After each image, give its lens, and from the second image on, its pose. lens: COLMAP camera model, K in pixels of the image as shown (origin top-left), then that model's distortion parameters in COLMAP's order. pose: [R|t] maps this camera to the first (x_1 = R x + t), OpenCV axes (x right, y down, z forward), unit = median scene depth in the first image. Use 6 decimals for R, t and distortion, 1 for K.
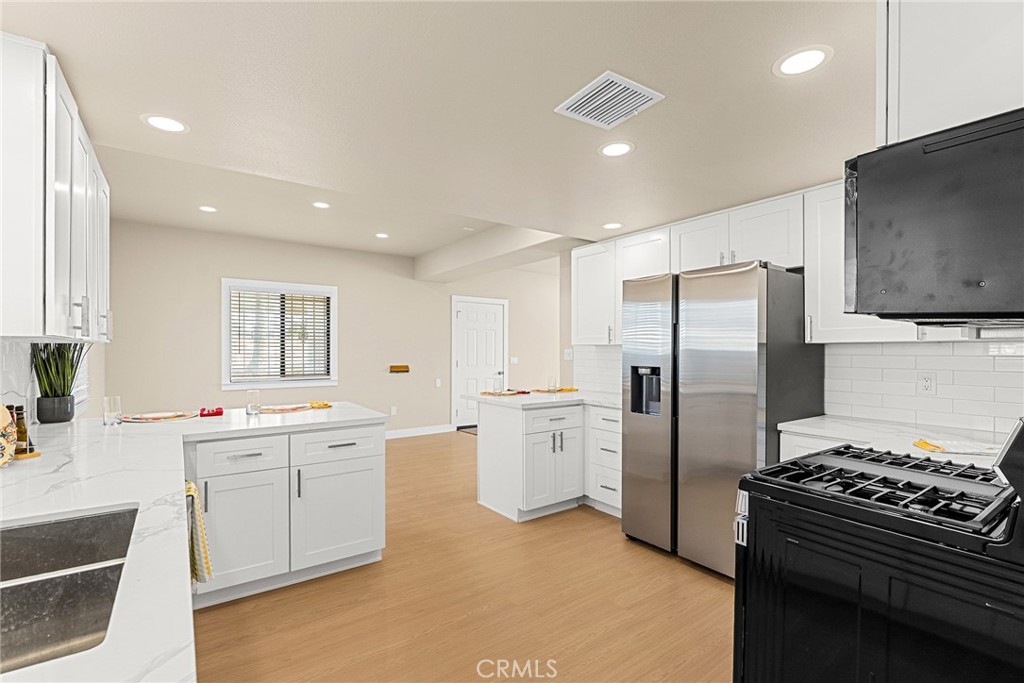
lens RADIAL K [[468.2, 0, 512.3], [0, 468.2, 349.1], [0, 0, 1]] dist [-0.002843, -0.001091]
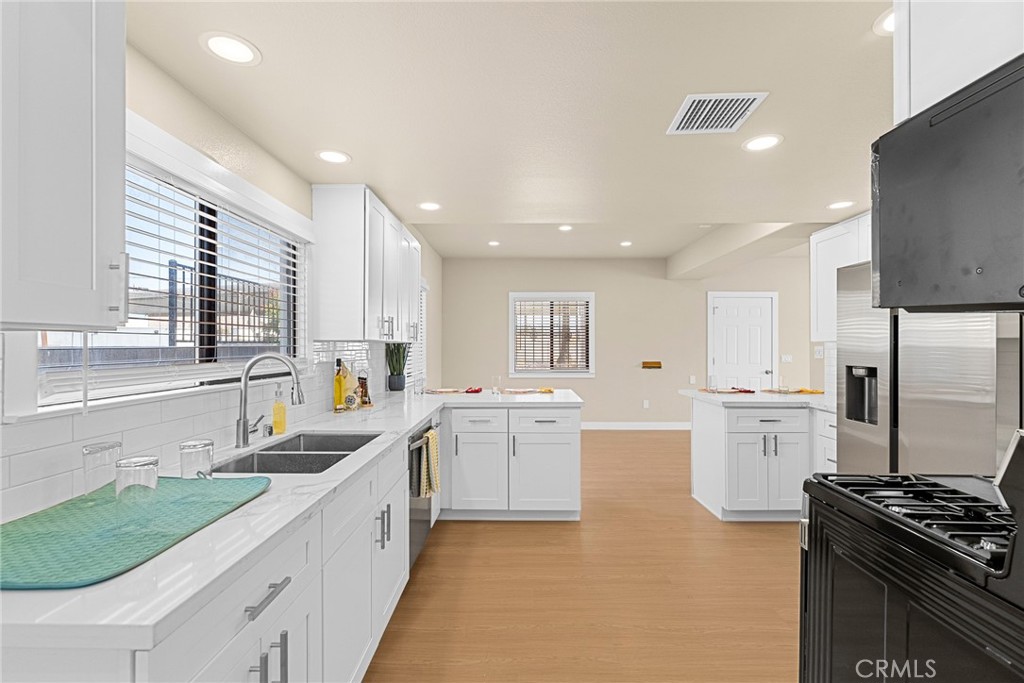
lens RADIAL K [[462.2, 0, 512.0], [0, 462.2, 341.5], [0, 0, 1]] dist [0.000264, -0.000349]
pose [[0.802791, -0.007058, -0.596218, 0.267074], [0.001077, 0.999945, -0.010387, -0.000583], [0.596259, 0.007696, 0.802755, -0.062560]]
